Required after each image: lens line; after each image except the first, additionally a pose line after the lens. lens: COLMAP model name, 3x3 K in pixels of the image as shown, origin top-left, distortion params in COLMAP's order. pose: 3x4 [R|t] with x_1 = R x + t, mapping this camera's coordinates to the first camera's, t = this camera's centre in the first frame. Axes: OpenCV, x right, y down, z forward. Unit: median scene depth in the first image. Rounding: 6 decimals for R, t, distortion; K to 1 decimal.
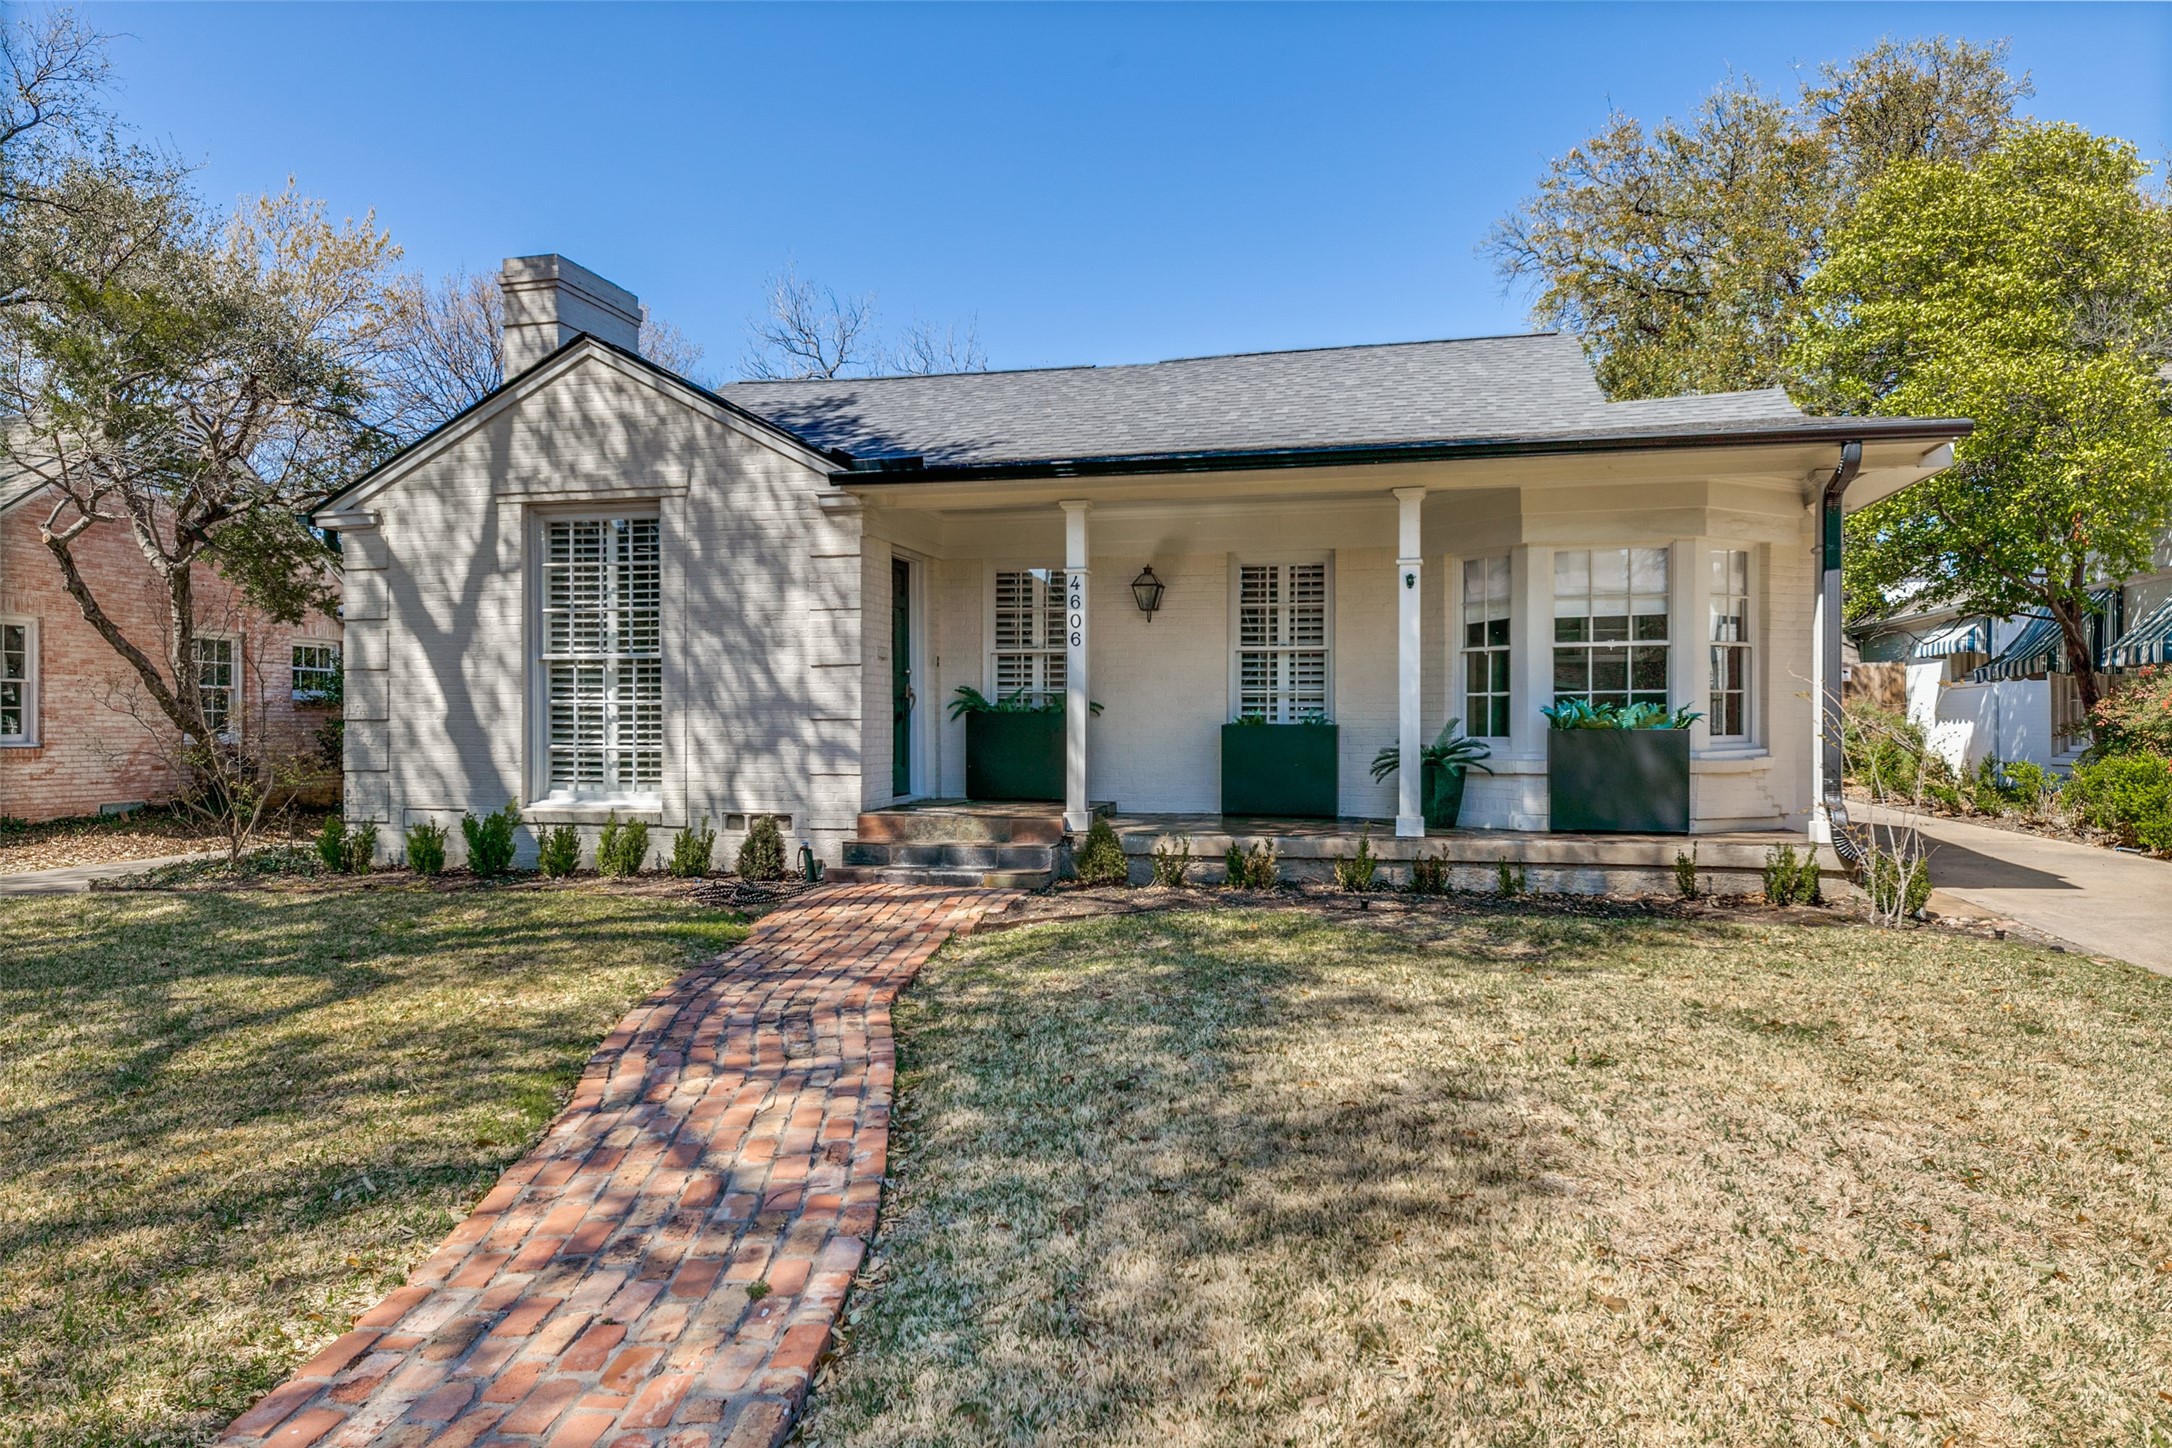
lens RADIAL K [[858.5, 0, 1078.4], [0, 858.5, 719.4], [0, 0, 1]] dist [0.003747, 0.000291]
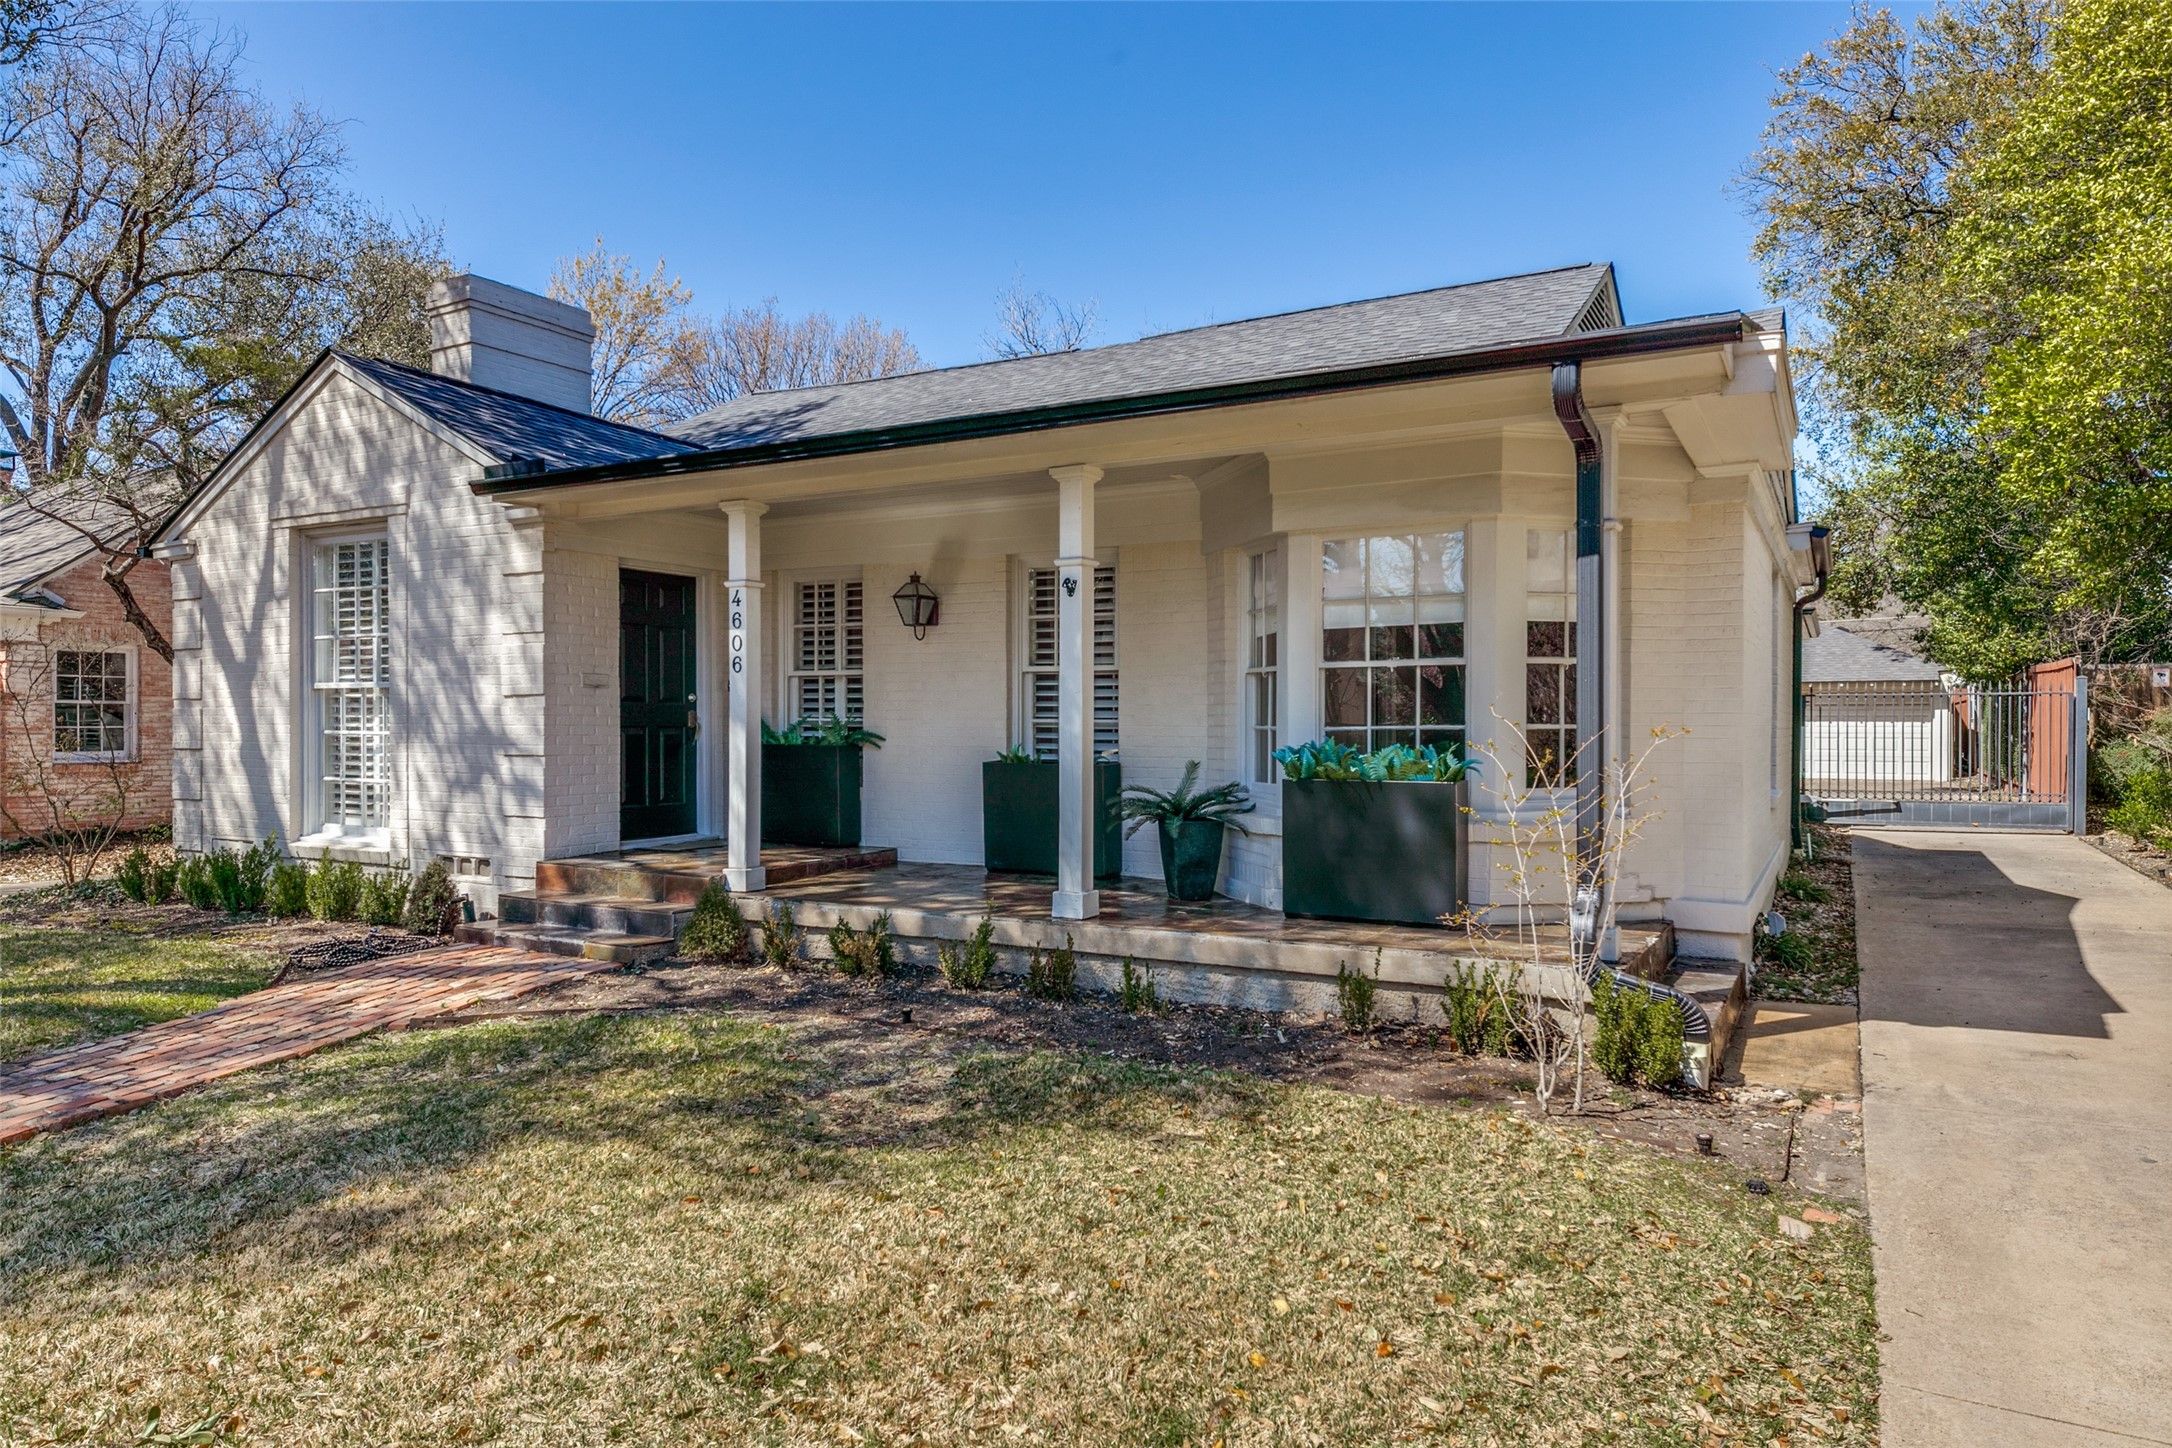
lens RADIAL K [[900.4, 0, 1062.3], [0, 900.4, 732.5], [0, 0, 1]] dist [0.001561, -0.000301]
pose [[0.984565, 0.002466, -0.175000, 0.395867], [-0.002308, 0.999997, 0.001106, -0.023610], [0.175003, -0.000685, 0.984568, 0.154495]]
